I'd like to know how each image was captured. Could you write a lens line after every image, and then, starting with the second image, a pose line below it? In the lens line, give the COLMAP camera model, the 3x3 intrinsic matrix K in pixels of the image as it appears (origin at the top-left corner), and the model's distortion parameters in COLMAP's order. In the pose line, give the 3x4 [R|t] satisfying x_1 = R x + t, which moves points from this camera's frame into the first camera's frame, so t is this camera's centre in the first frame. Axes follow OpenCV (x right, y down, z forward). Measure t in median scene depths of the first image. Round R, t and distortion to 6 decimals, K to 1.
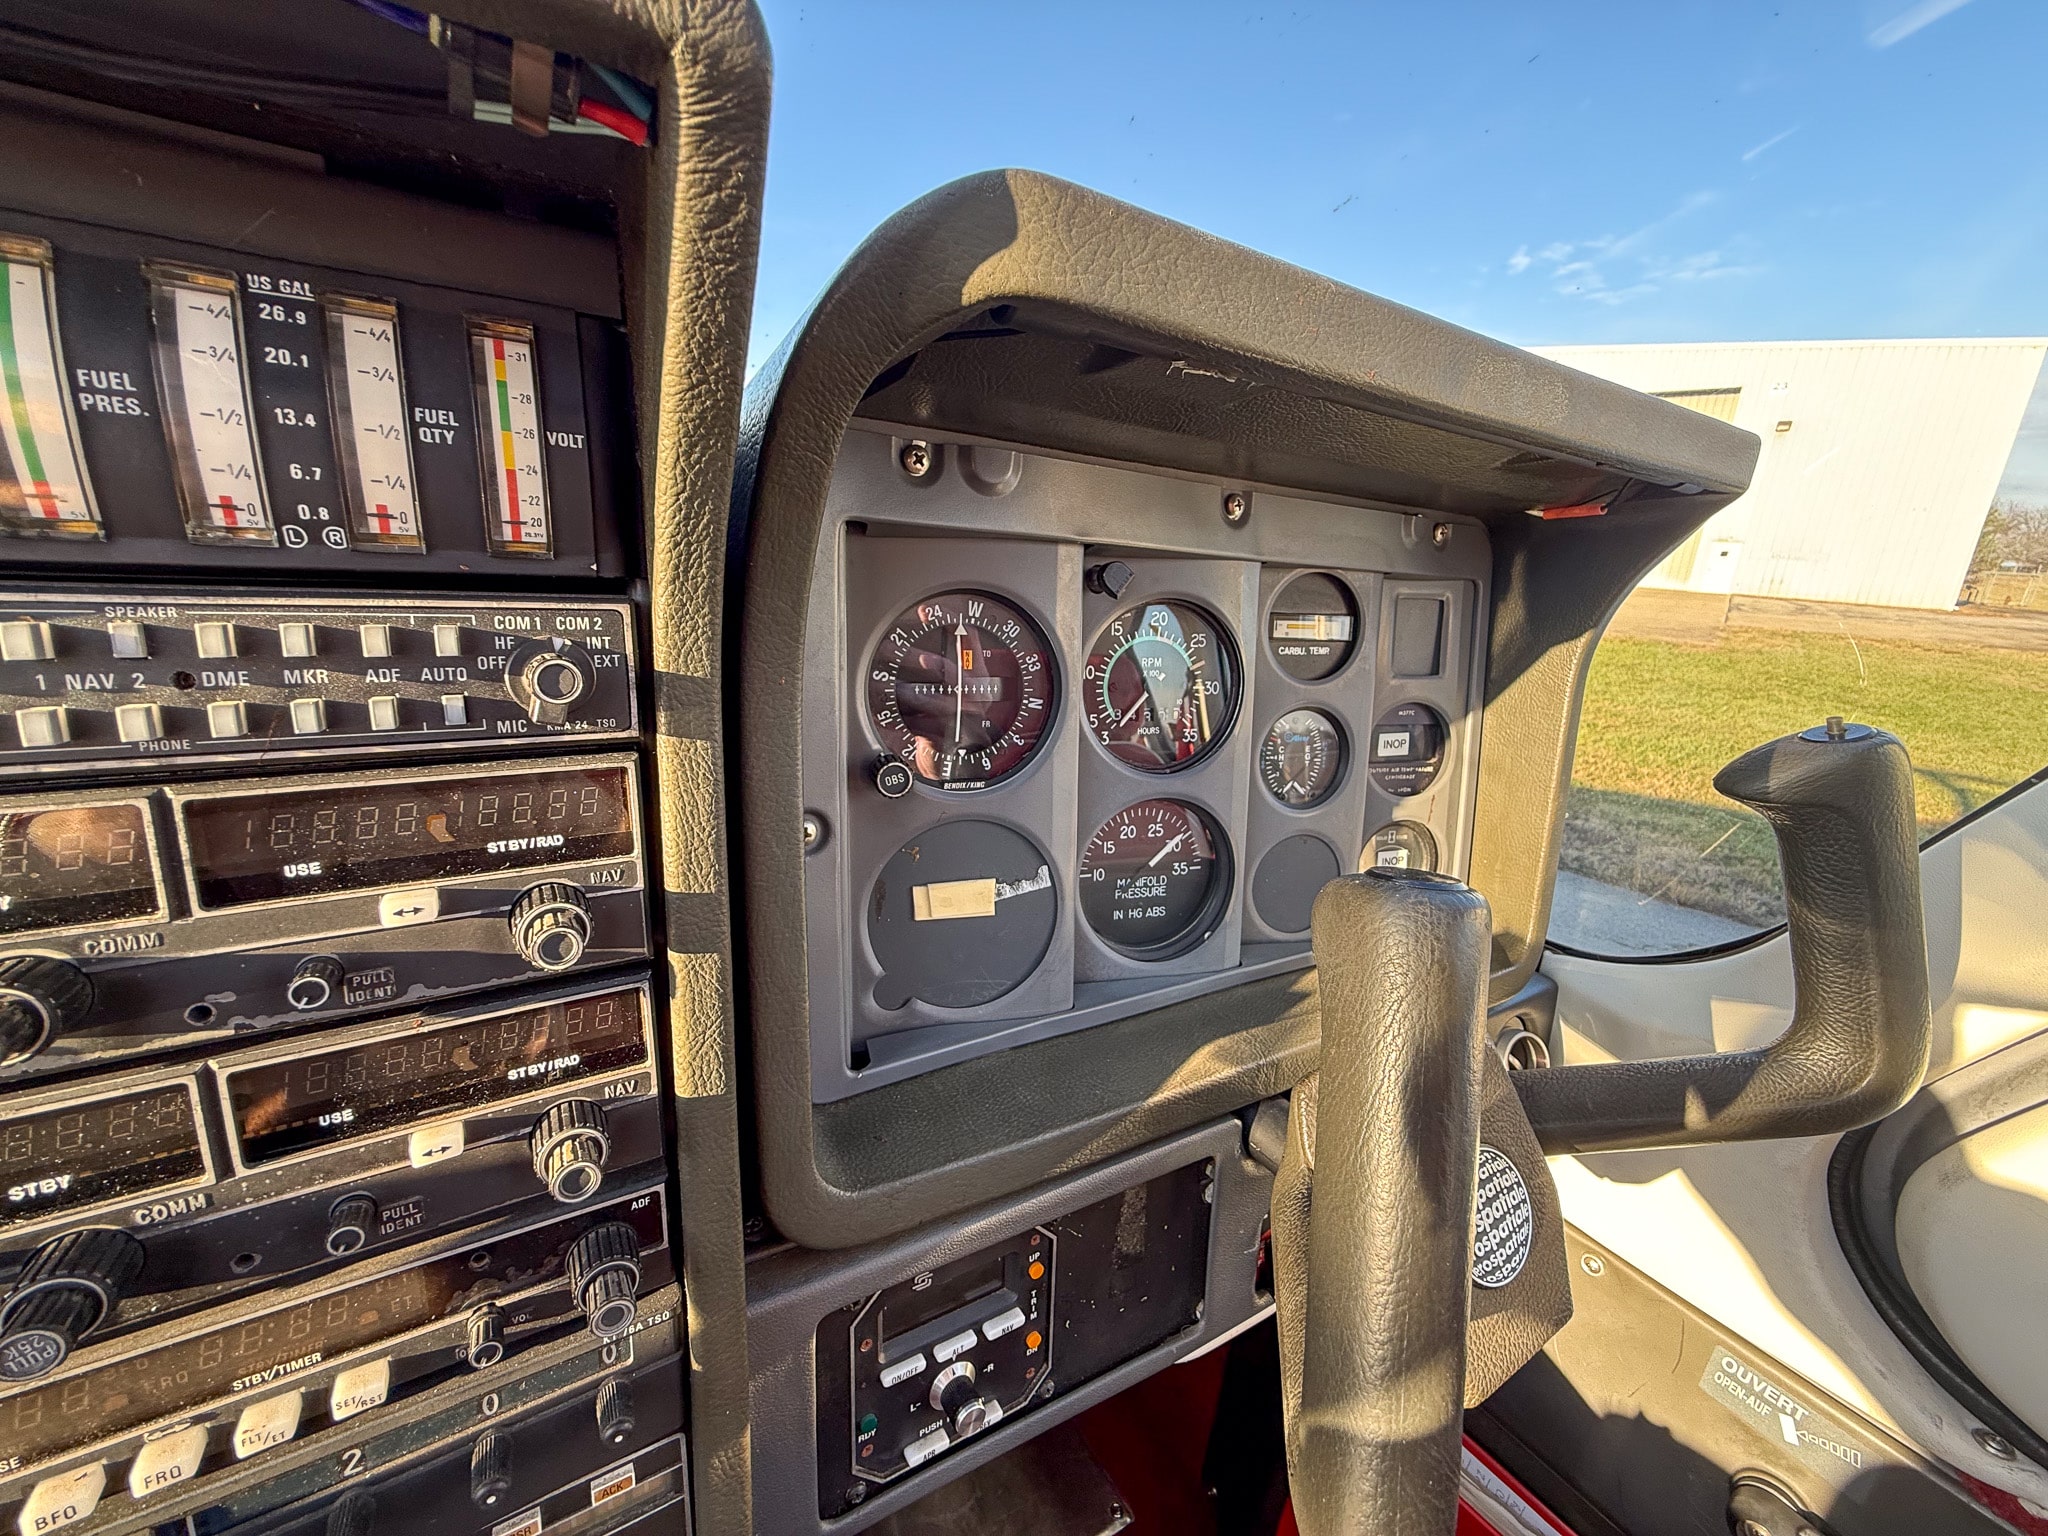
lens RADIAL K [[818.2, 0, 1020.5], [0, 818.2, 766.9], [0, 0, 1]] dist [0.001642, -0.000088]
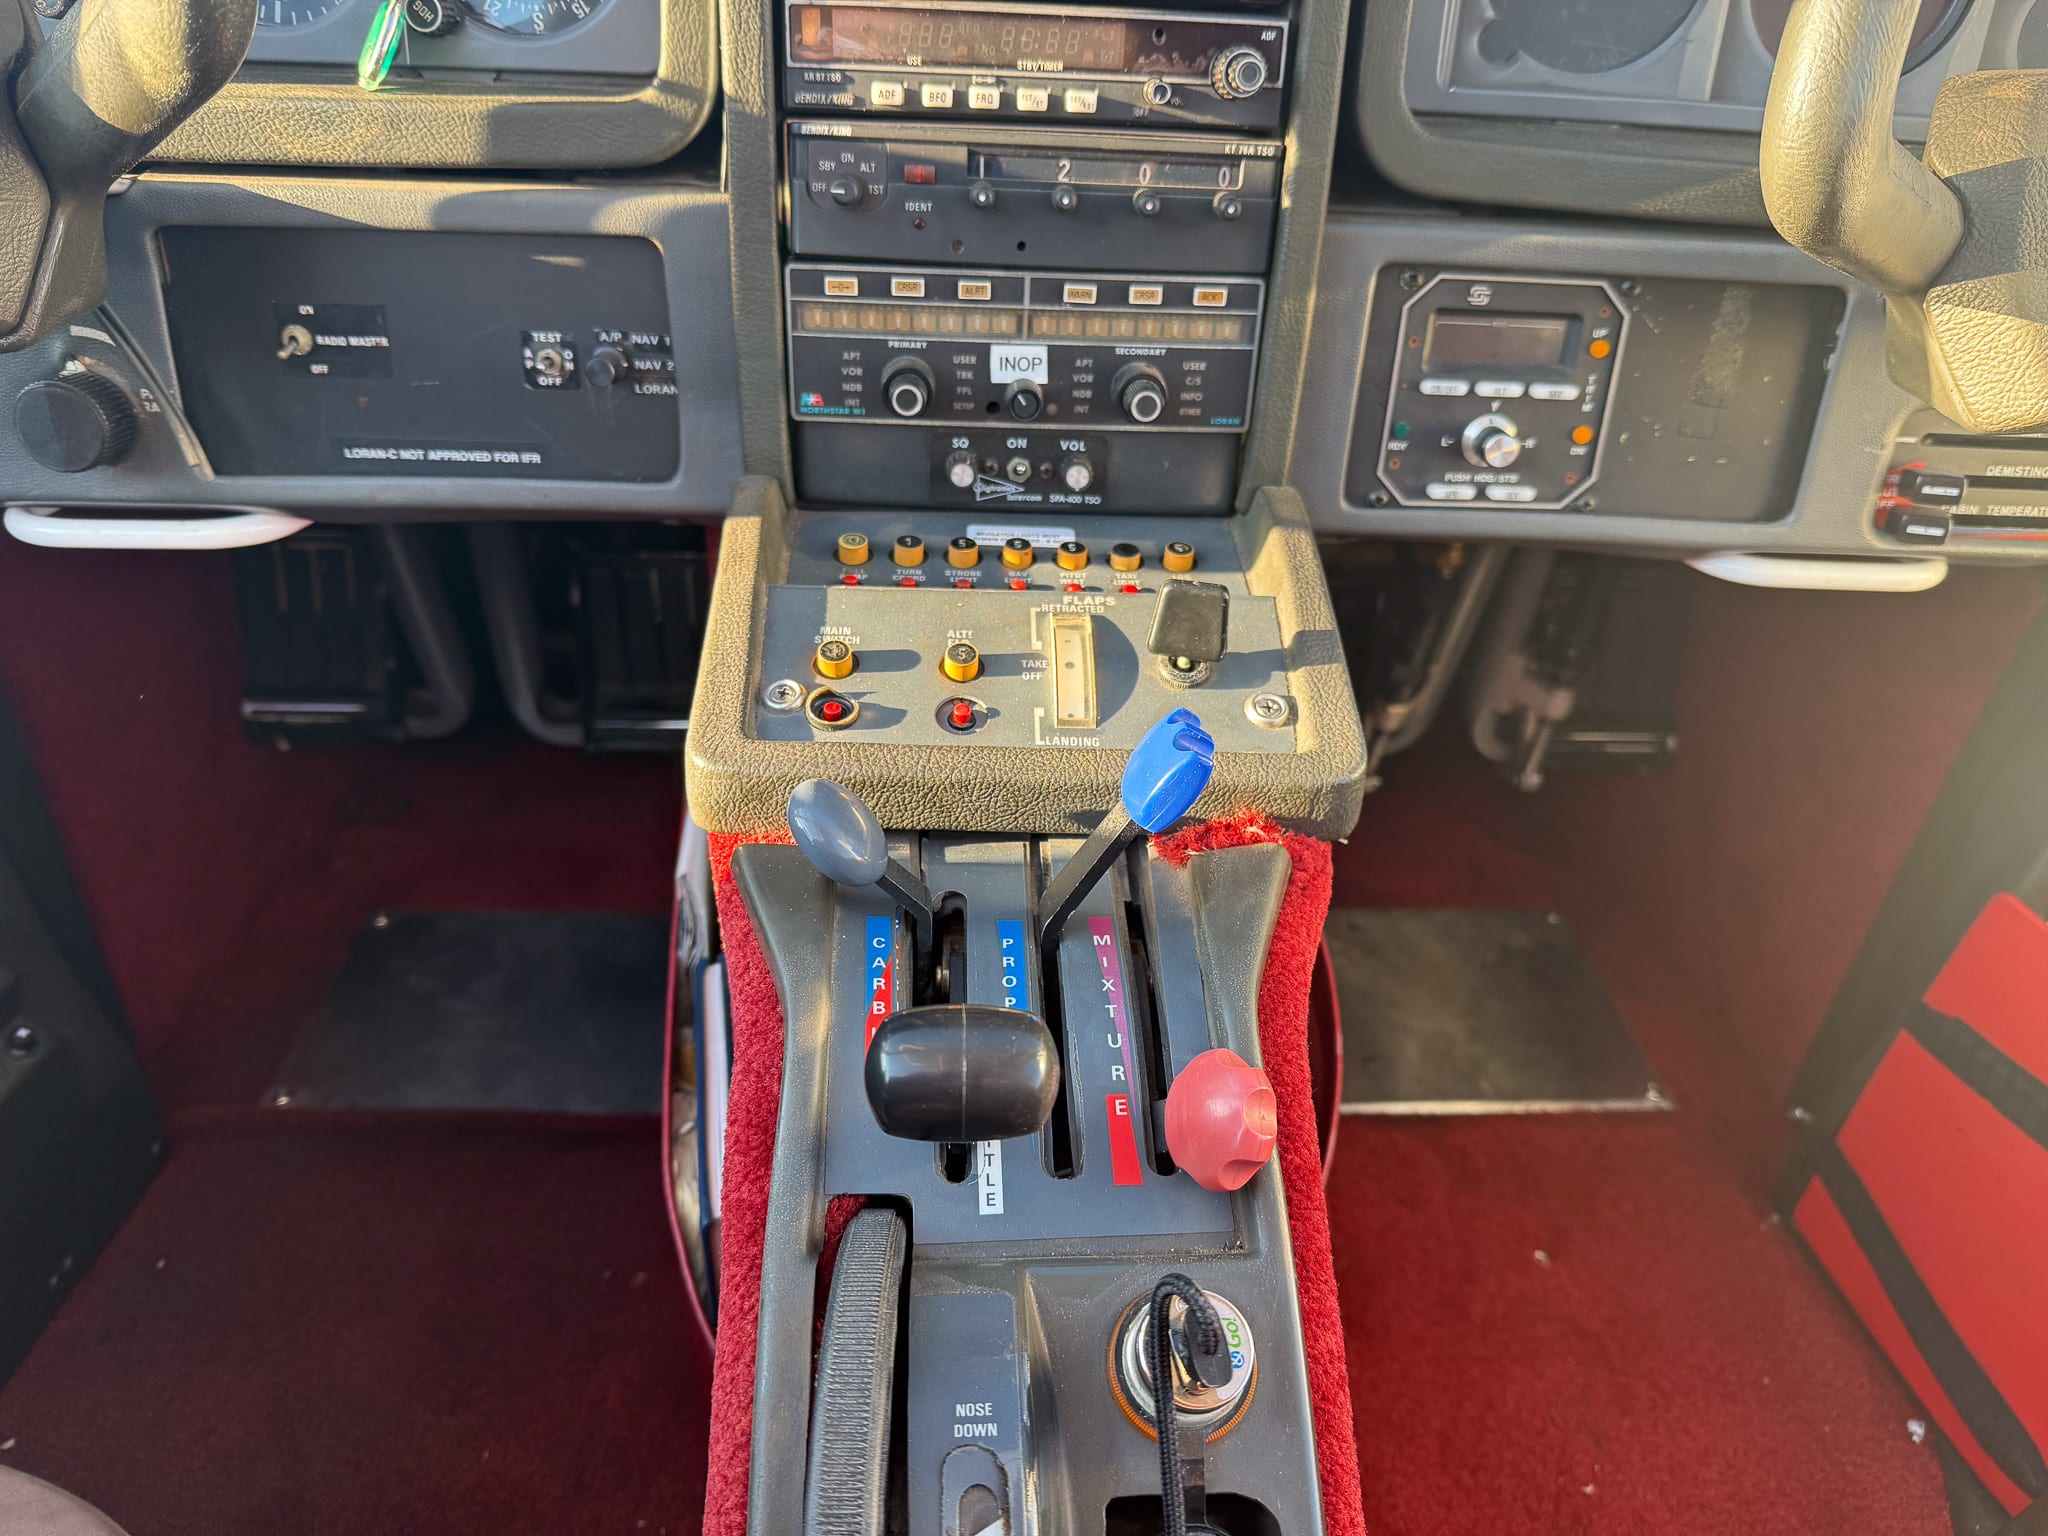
lens RADIAL K [[1502.1, 0, 1024.1], [0, 1502.1, 807.4], [0, 0, 1]] dist [0.028400, -0.046805]
pose [[0.881273, 0.221223, -0.417635, 0.276565], [-0.108376, 0.954729, 0.277034, 0.709998], [0.460014, -0.198881, 0.865352, -0.909404]]
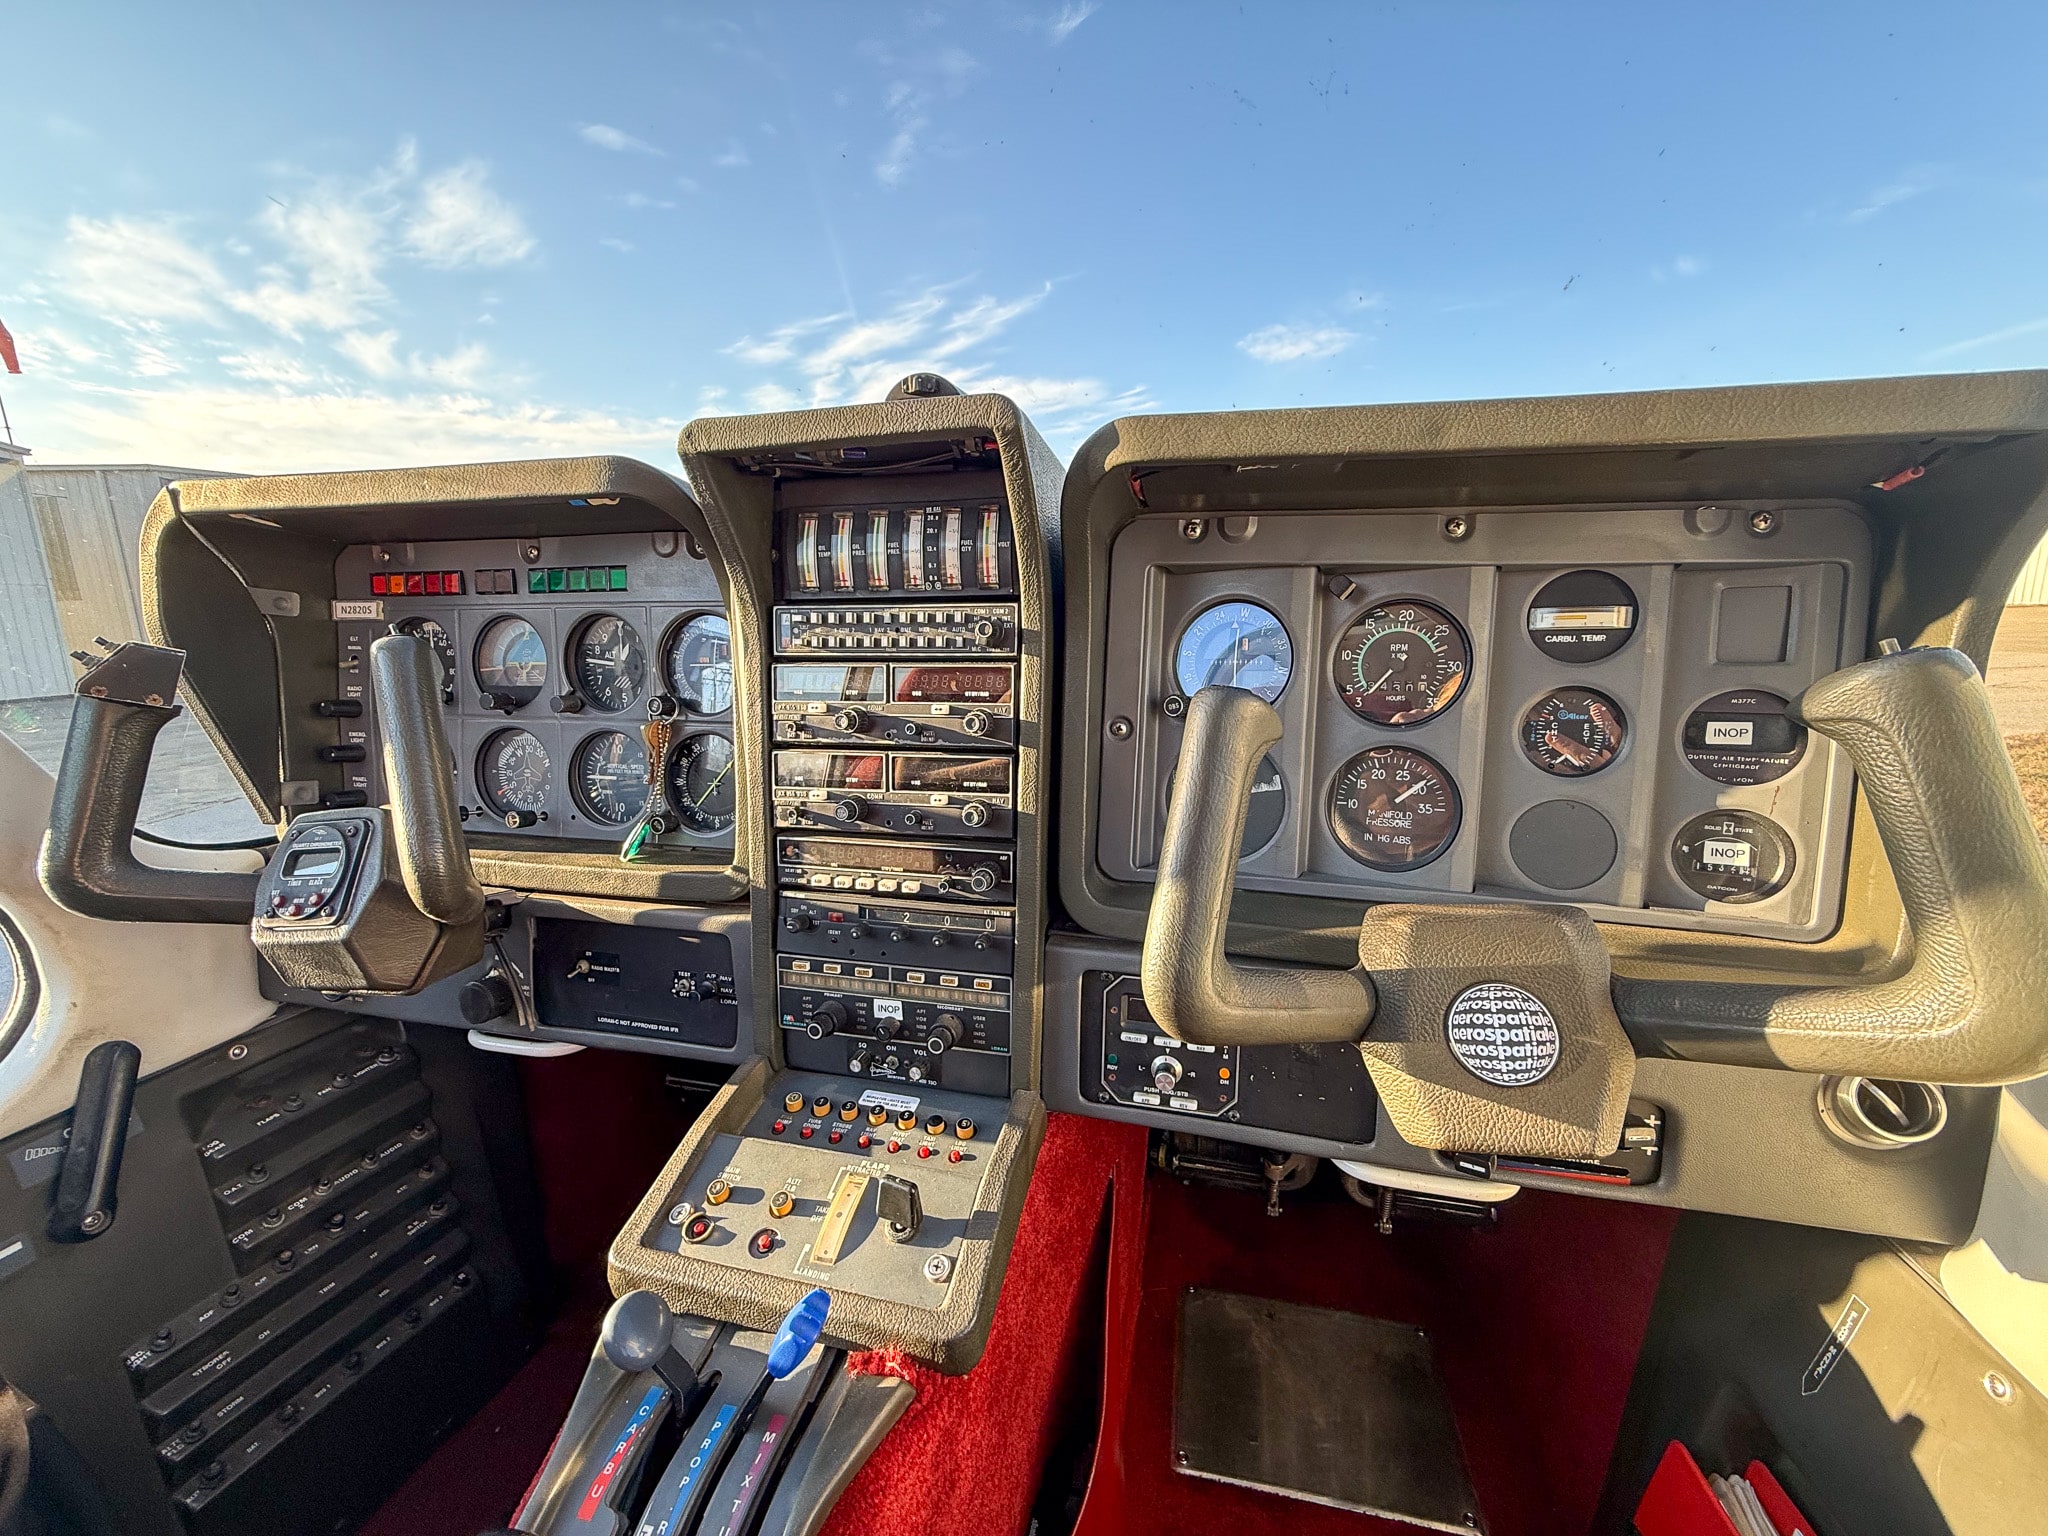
lens RADIAL K [[818.2, 0, 1013.5], [0, 818.2, 768.8], [0, 0, 1]] dist [0.001642, -0.000088]
pose [[0.703876, 0.059050, -0.707864, 0.809522], [-0.132811, 0.989905, -0.049485, 0.264250], [0.697797, 0.128843, 0.704613, -0.447841]]
